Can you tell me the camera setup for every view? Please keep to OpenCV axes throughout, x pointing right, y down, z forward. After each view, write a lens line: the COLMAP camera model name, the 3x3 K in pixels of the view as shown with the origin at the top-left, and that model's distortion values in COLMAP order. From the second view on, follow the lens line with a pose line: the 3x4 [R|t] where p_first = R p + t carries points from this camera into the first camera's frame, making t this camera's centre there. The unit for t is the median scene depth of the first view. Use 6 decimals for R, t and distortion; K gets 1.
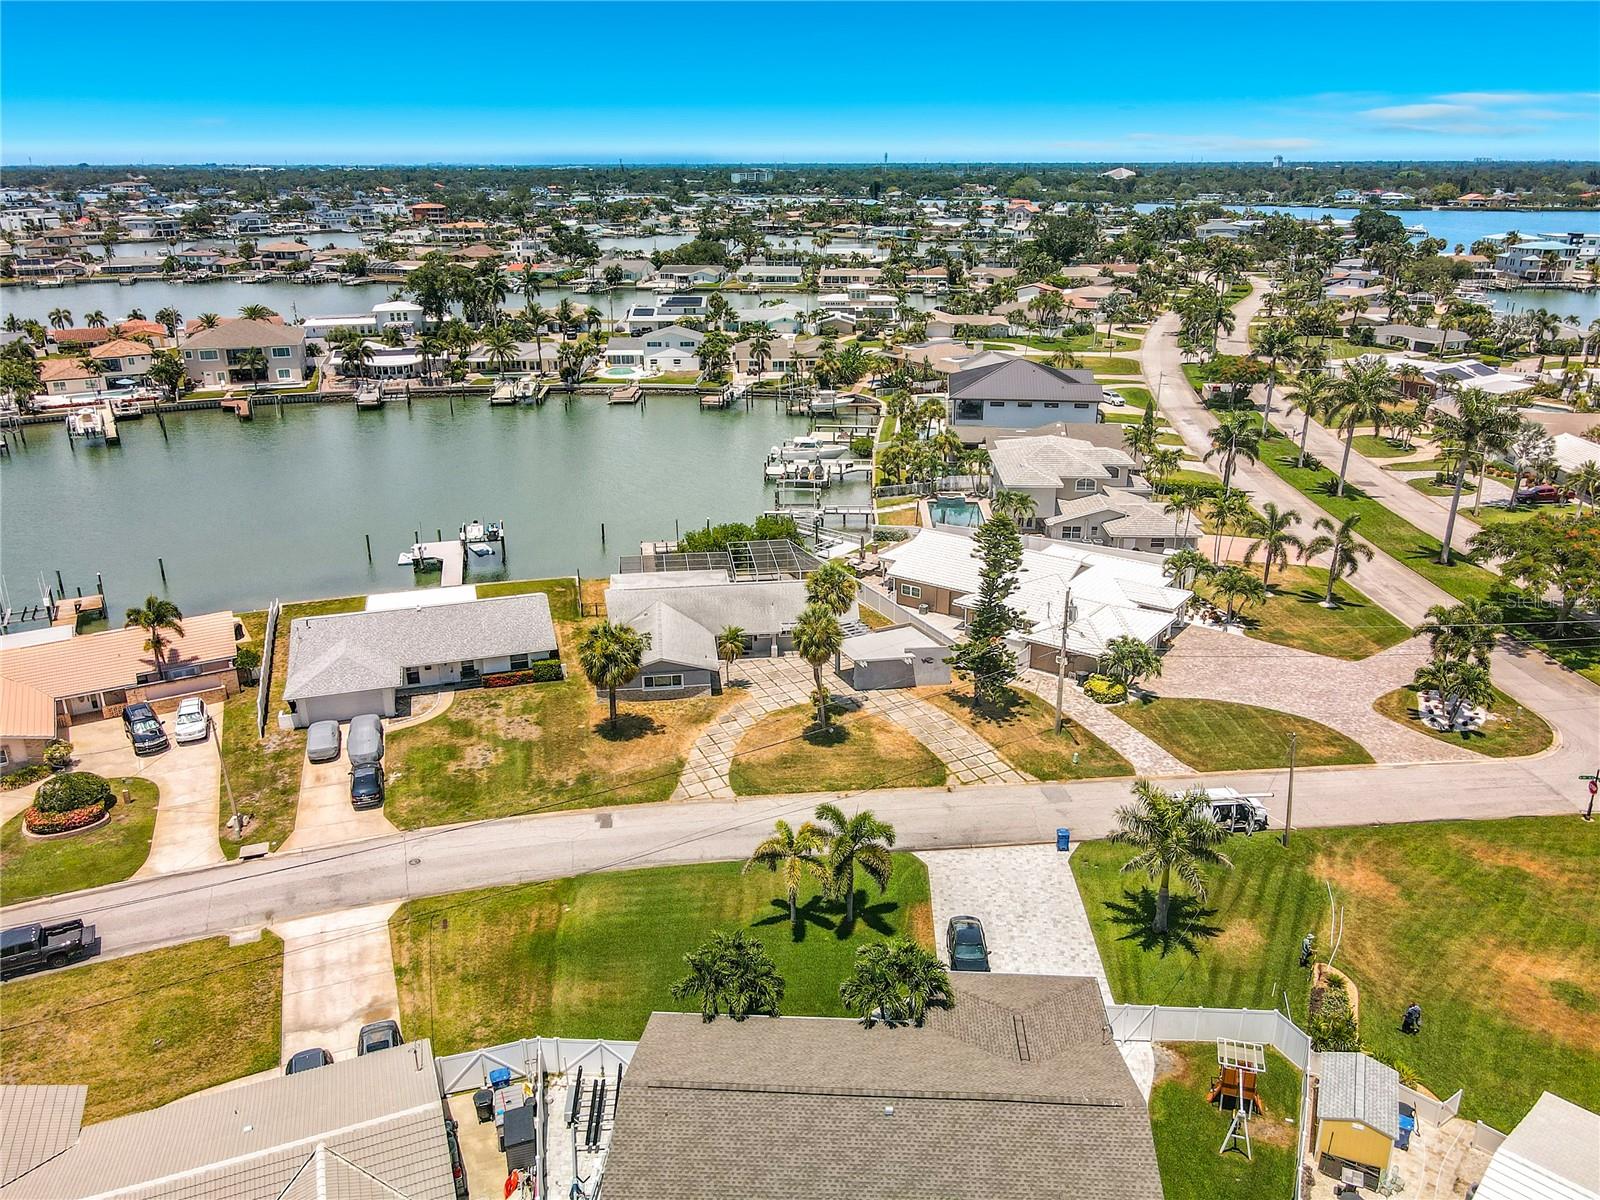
lens RADIAL K [[1197.1, 0, 800.0], [0, 1197.1, 600.0], [0, 0, 1]] dist [0.007261, 0.012988]
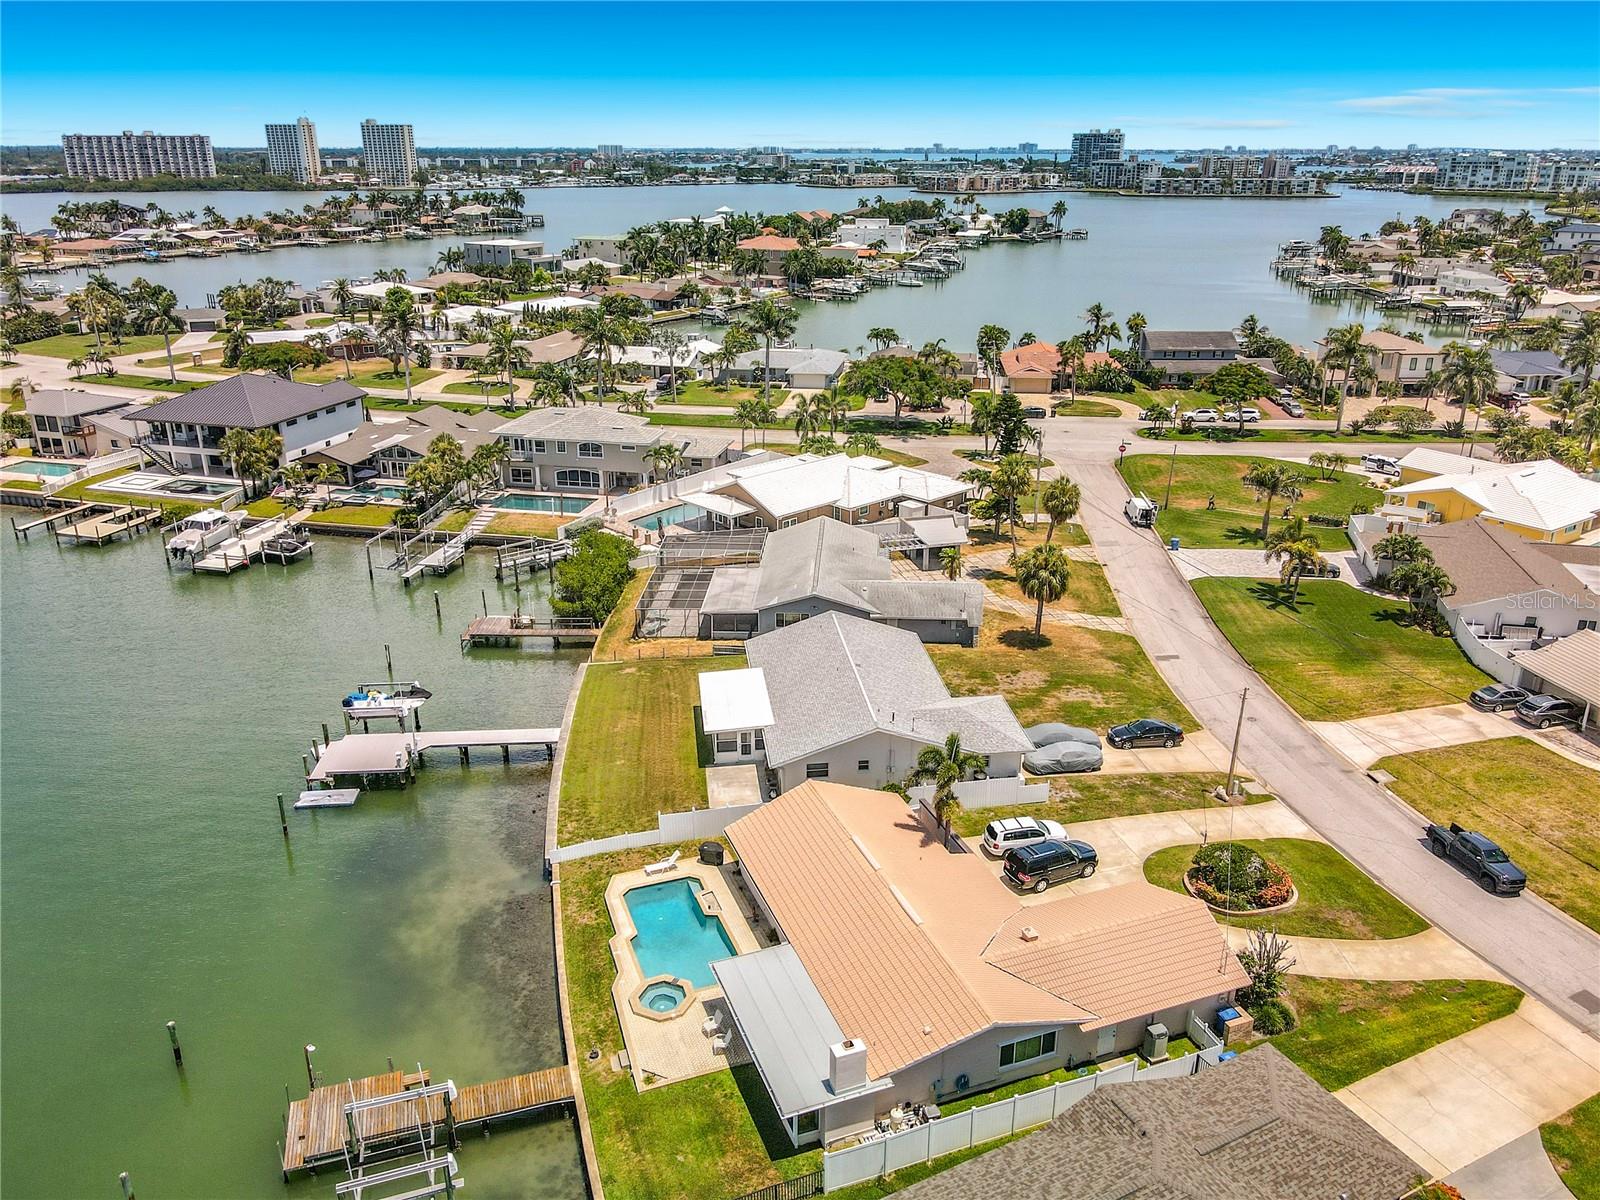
lens RADIAL K [[1197.1, 0, 800.0], [0, 1197.1, 600.0], [0, 0, 1]] dist [0.007261, 0.012988]
pose [[0.163695, -0.351219, 0.921873, -0.468182], [0.340932, 0.897040, 0.281220, -0.123681], [-0.925727, 0.268261, 0.266582, 0.336052]]
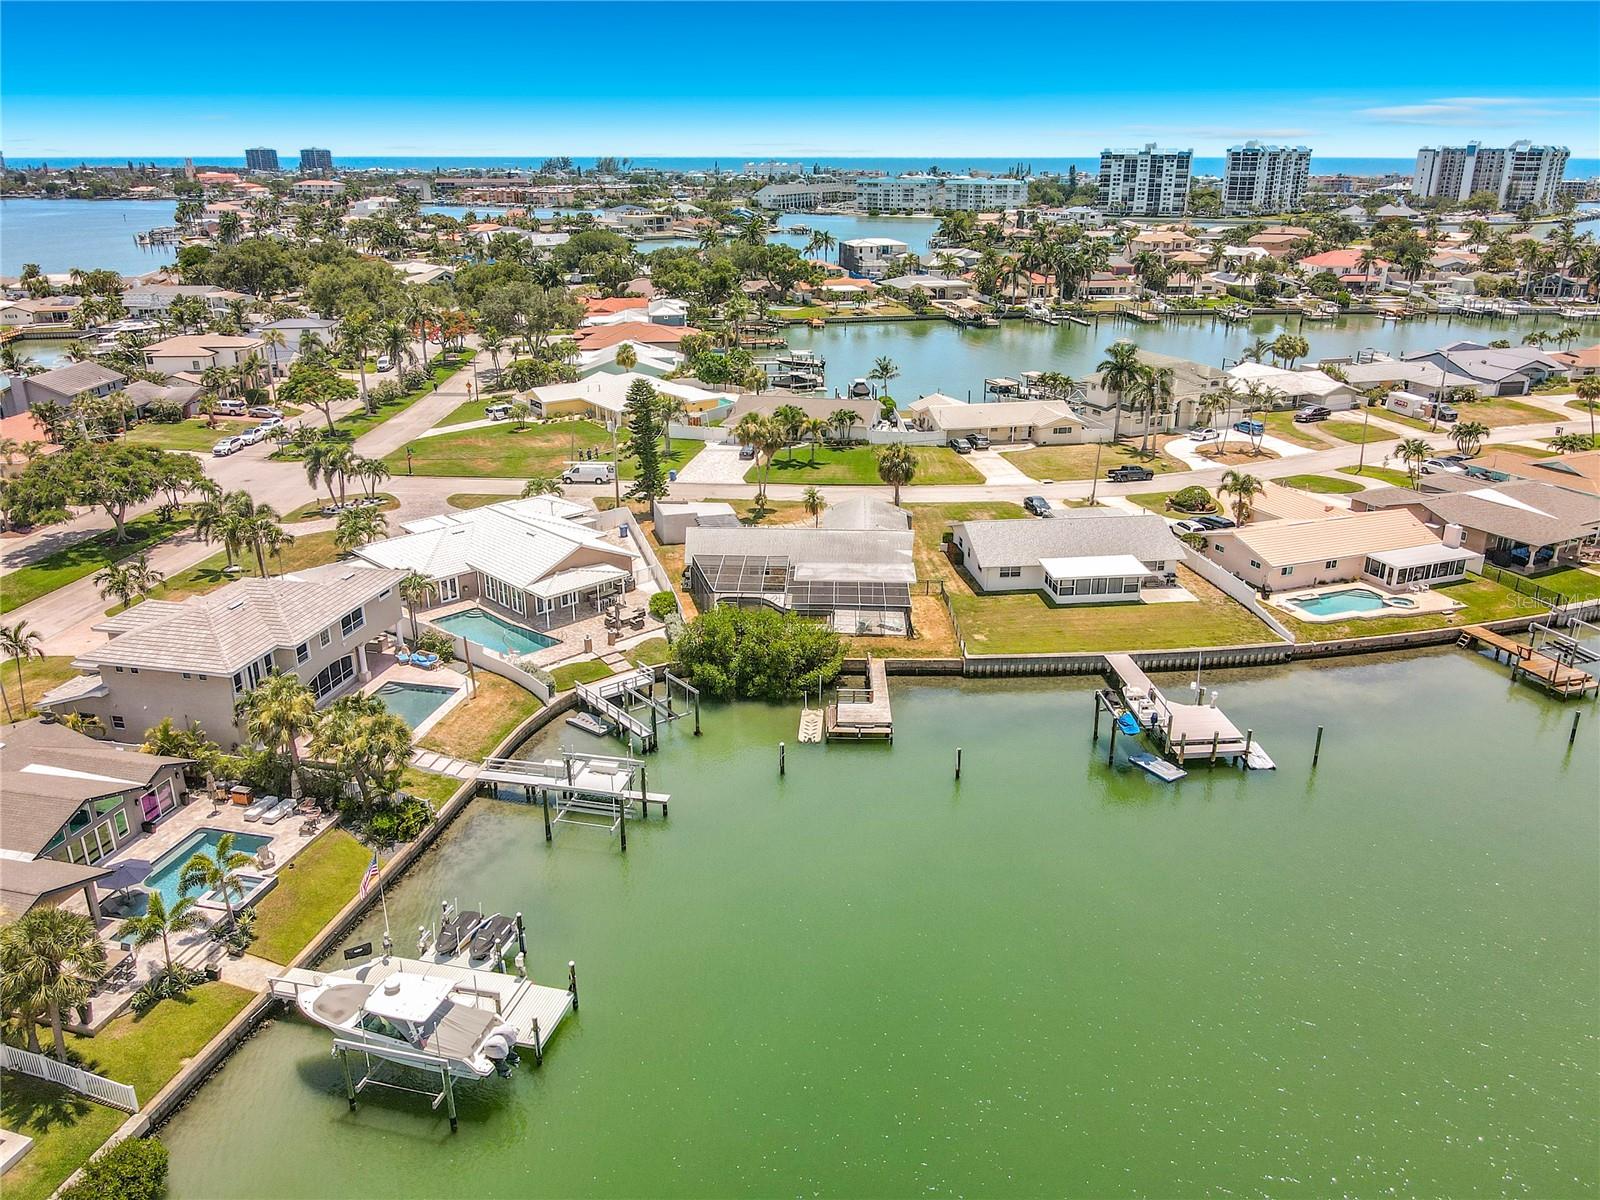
lens RADIAL K [[1180.1, 0, 807.6], [0, 1180.1, 600.6], [0, 0, 1]] dist [0.004396, 0.013291]
pose [[-0.986796, -0.055878, 0.152023, -0.105916], [0.058287, 0.753208, 0.655195, -0.308657], [-0.151116, 0.655405, -0.740005, 0.836962]]
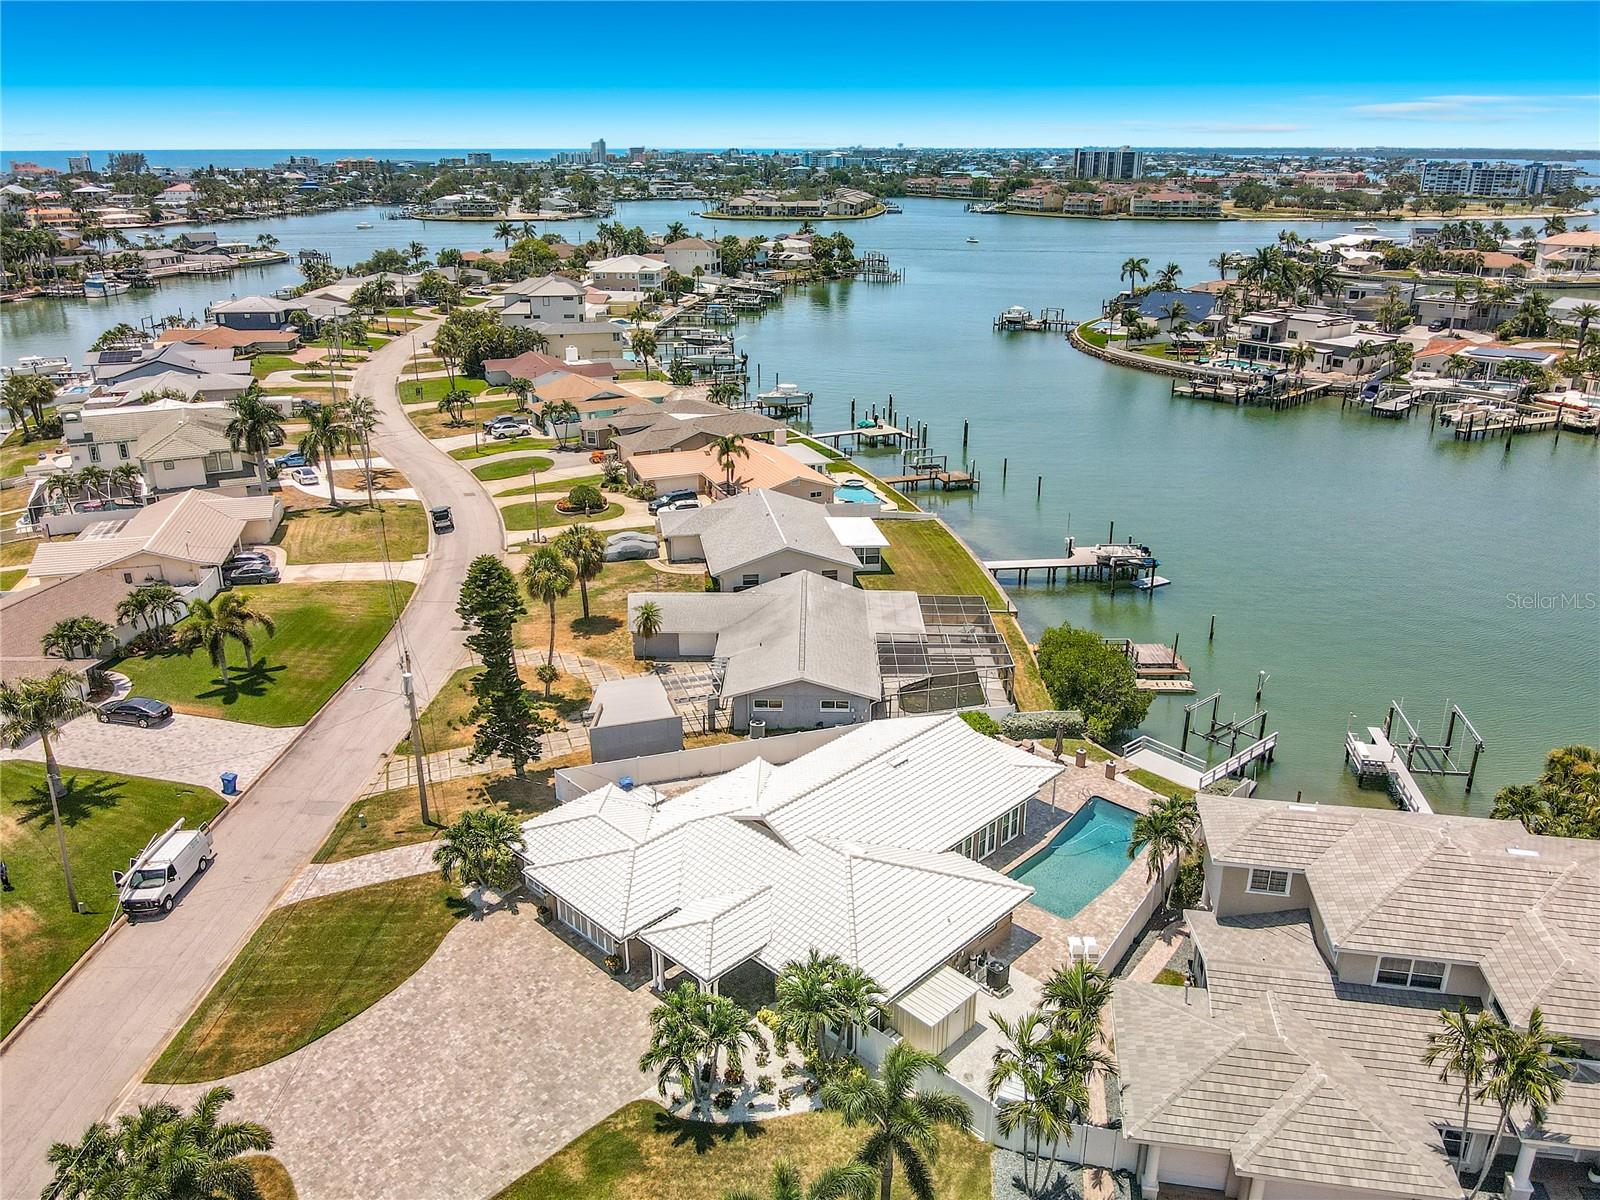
lens RADIAL K [[1200.7, 0, 800.0], [0, 1200.7, 600.0], [0, 0, 1]] dist [-0.000127, 0.001563]
pose [[-0.142987, 0.357329, -0.922968, 0.337608], [-0.344748, 0.856166, 0.384875, -0.163762], [0.927741, 0.373224, 0.000767, 0.447364]]
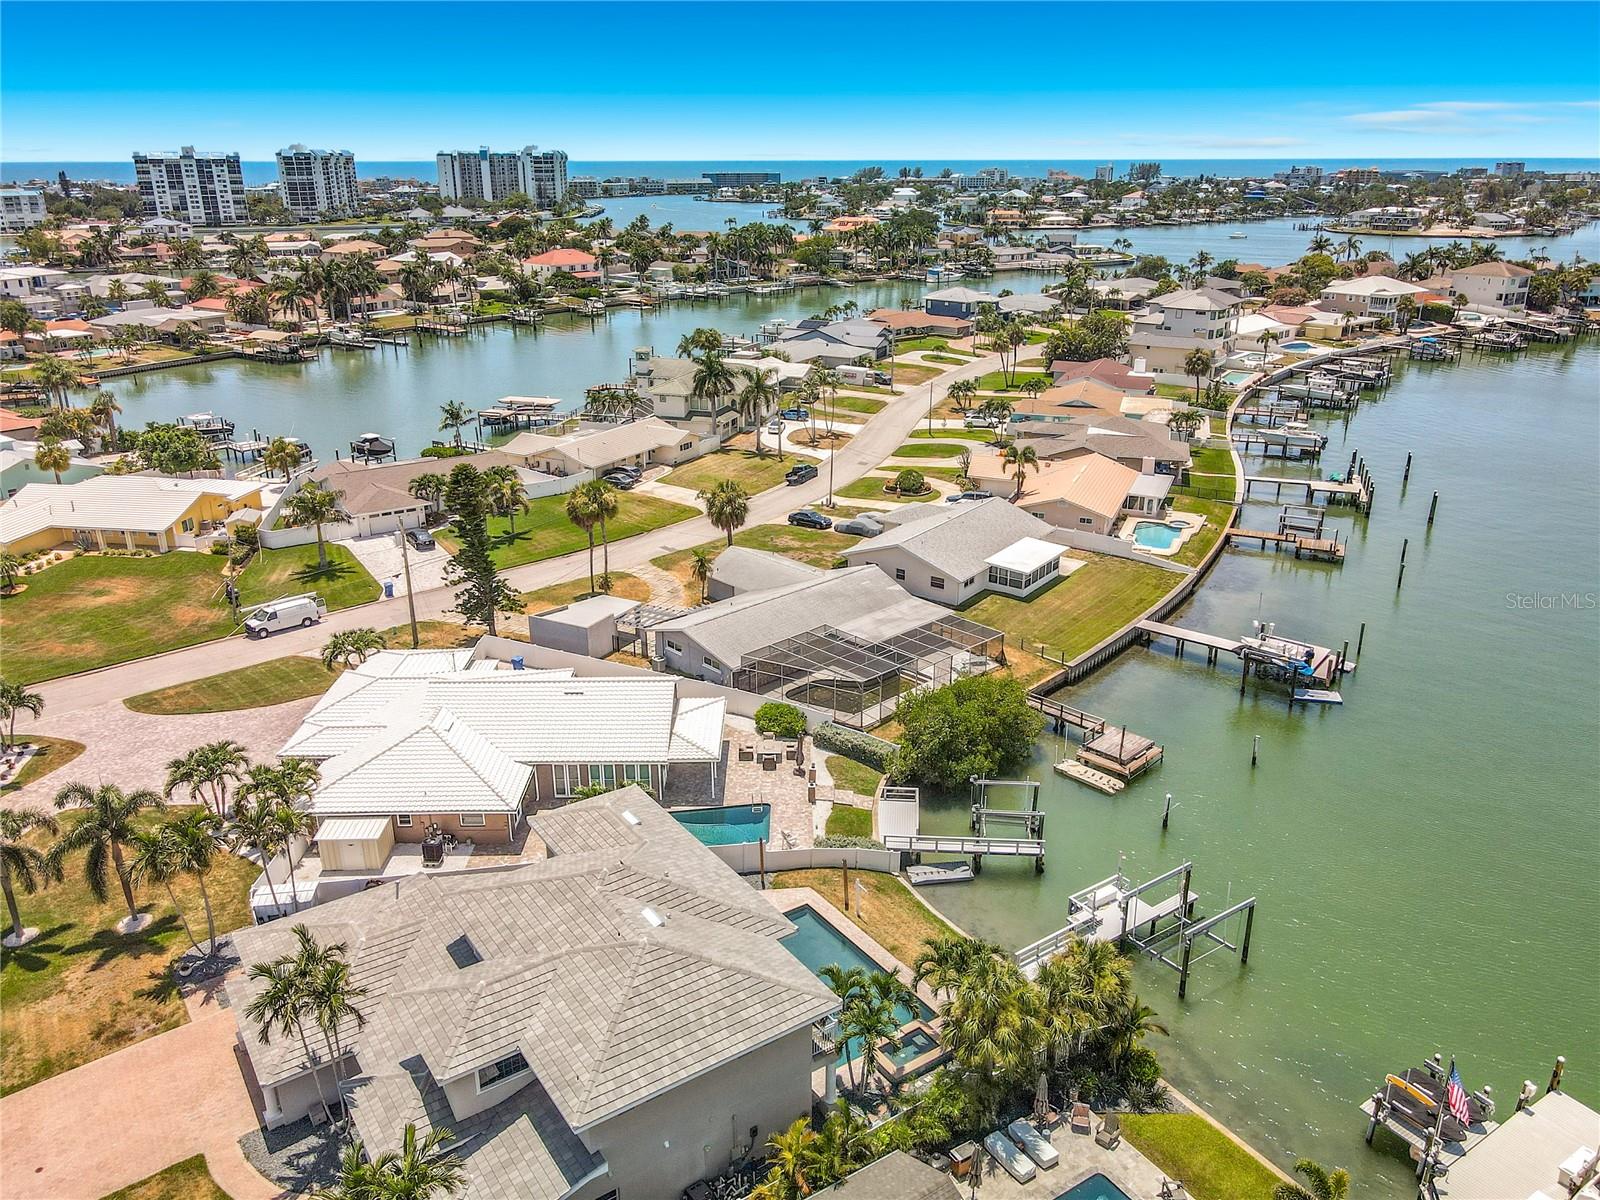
lens RADIAL K [[1180.1, 0, 807.6], [0, 1180.1, 600.6], [0, 0, 1]] dist [0.004396, 0.013291]
pose [[-0.802226, 0.218047, -0.555777, 0.205254], [-0.201850, 0.777039, 0.596211, -0.261647], [0.561862, 0.590480, -0.579348, 0.704899]]
